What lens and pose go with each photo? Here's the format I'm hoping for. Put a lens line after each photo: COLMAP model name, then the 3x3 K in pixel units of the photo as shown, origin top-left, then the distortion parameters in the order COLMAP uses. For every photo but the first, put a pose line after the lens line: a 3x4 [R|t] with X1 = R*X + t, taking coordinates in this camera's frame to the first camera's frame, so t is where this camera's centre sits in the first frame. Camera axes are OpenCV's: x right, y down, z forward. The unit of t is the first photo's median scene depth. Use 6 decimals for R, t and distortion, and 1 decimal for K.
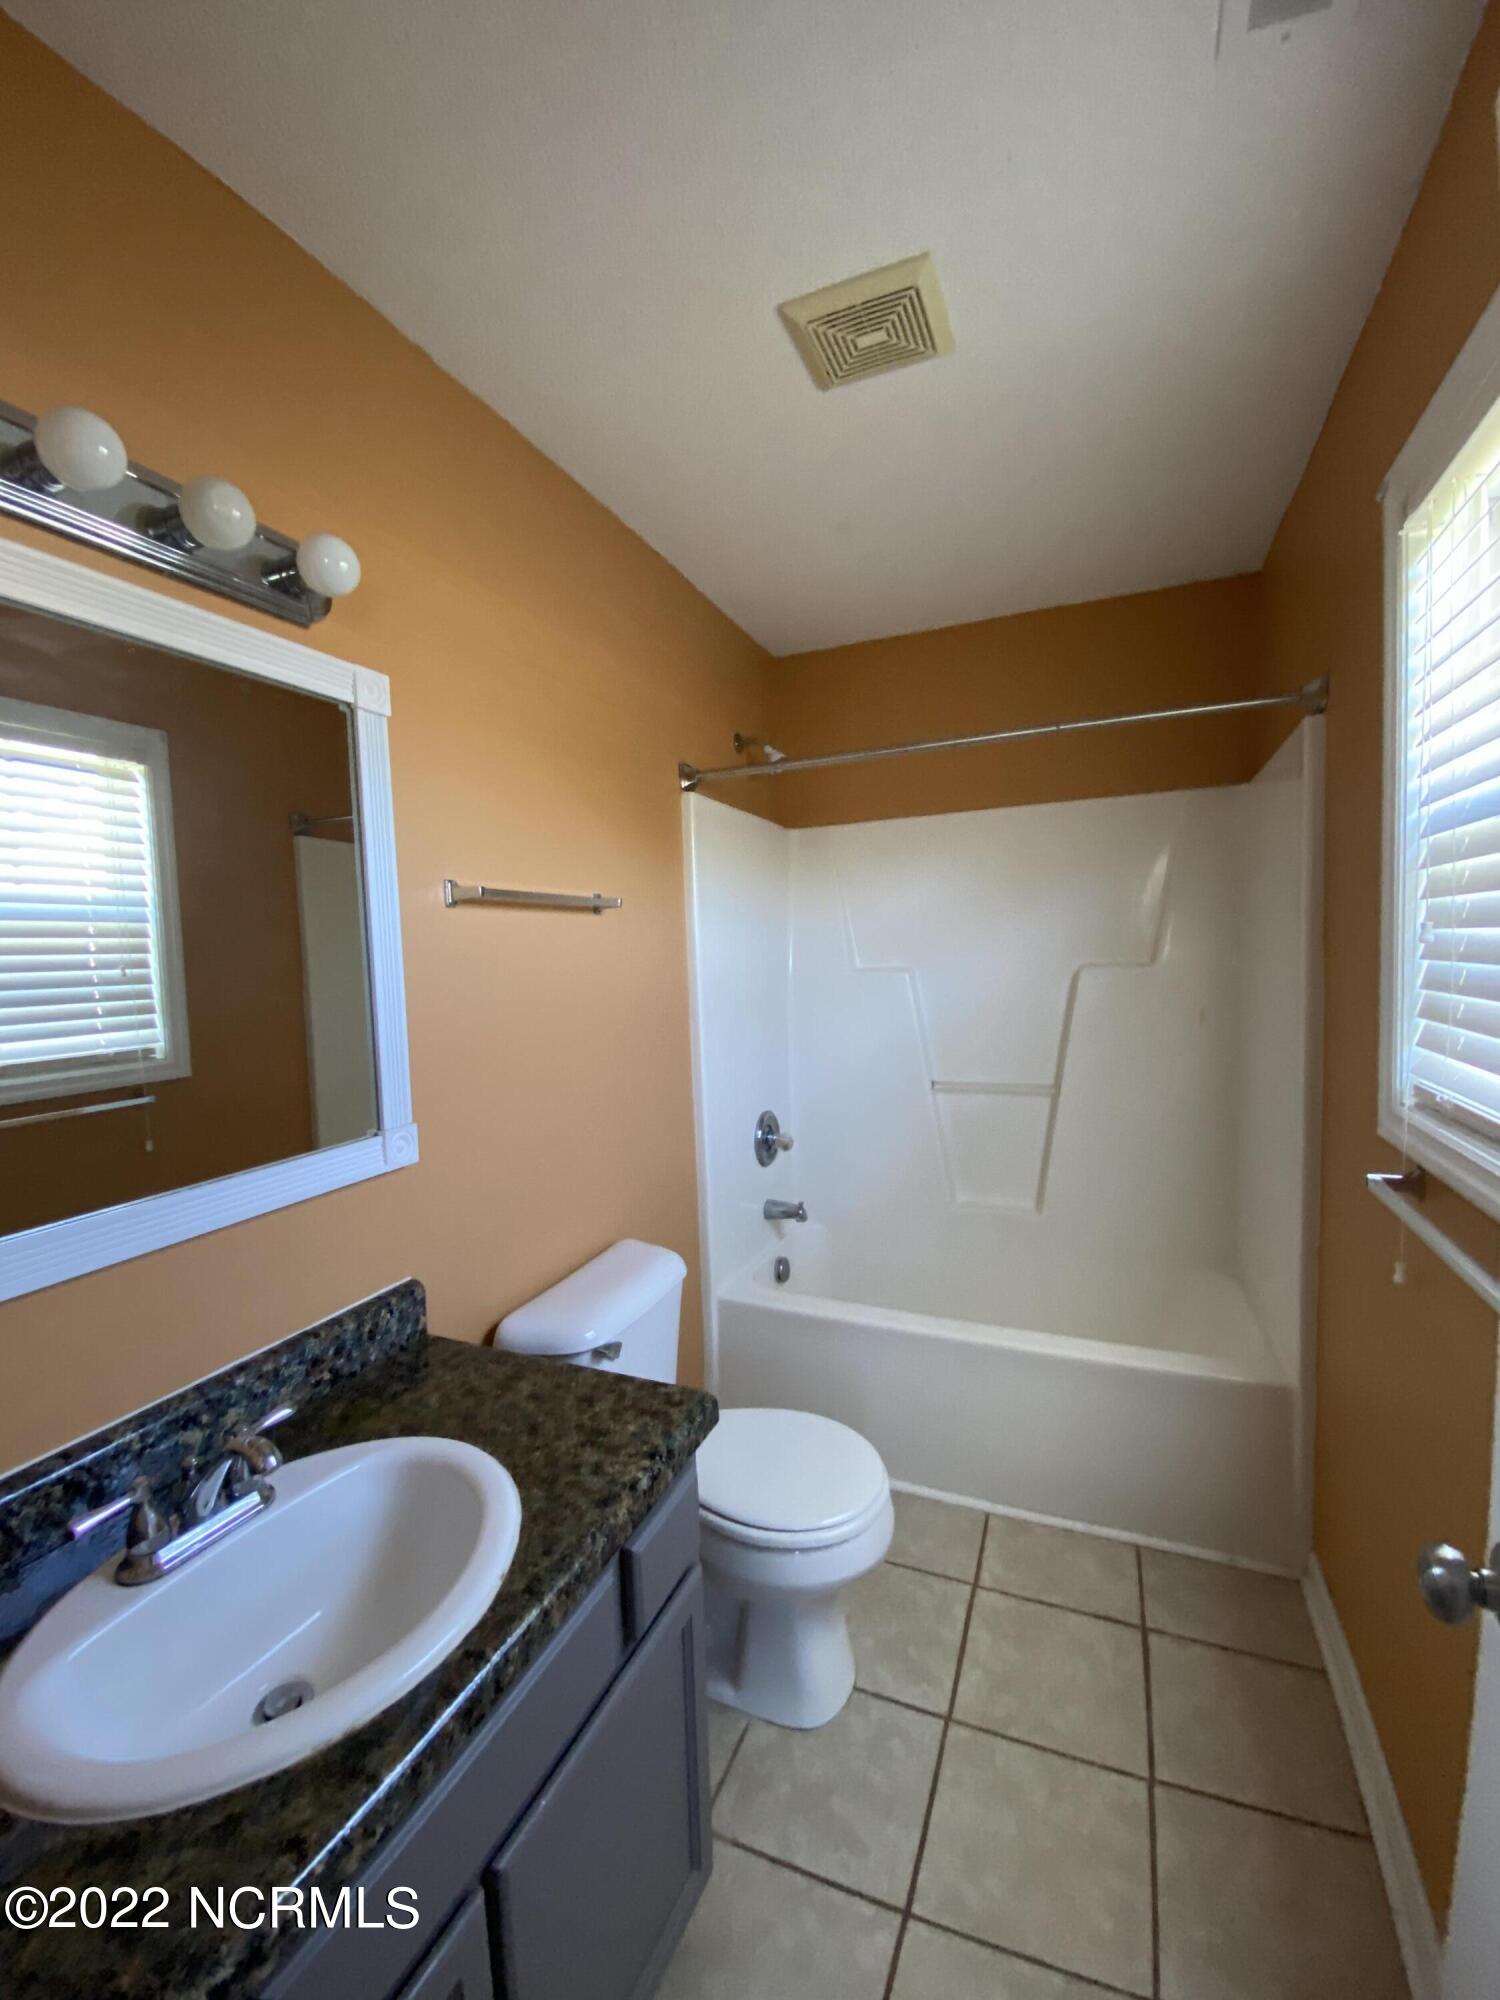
lens RADIAL K [[819.6, 0, 758.8], [0, 819.6, 995.4], [0, 0, 1]] dist [0.025566, -0.020529]
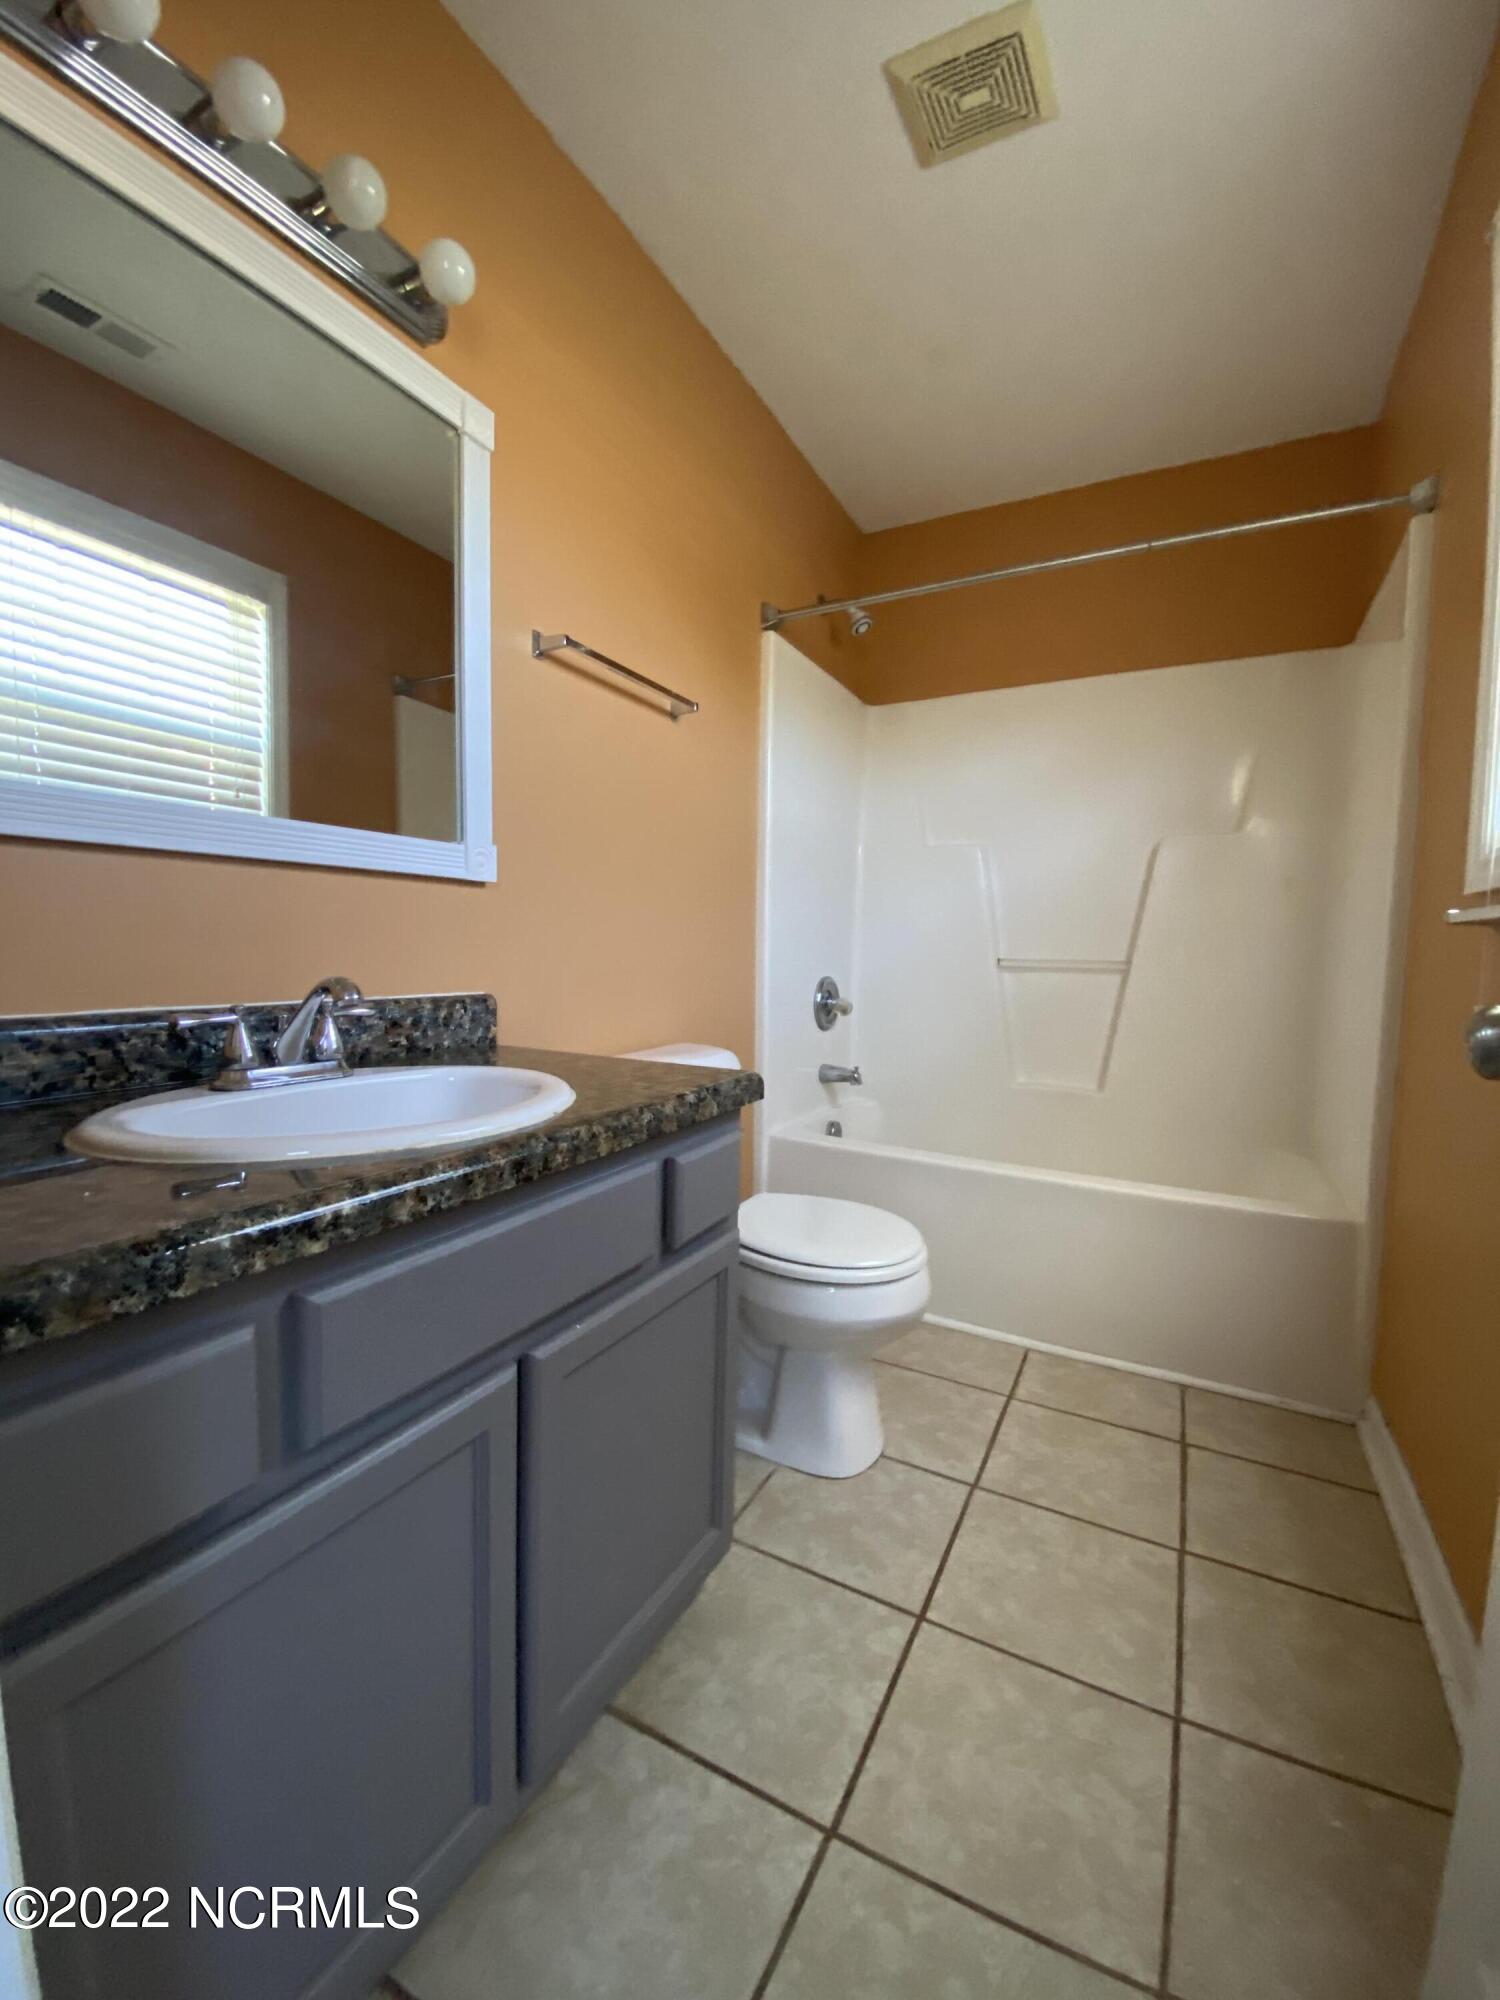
lens RADIAL K [[815.3, 0, 758.4], [0, 815.3, 993.3], [0, 0, 1]] dist [0.042252, -0.031529]
pose [[0.994763, 0.058135, -0.084064, 0.017546], [-0.058066, 0.998307, 0.003272, 0.280483], [0.084112, 0.001626, 0.996455, -0.021086]]
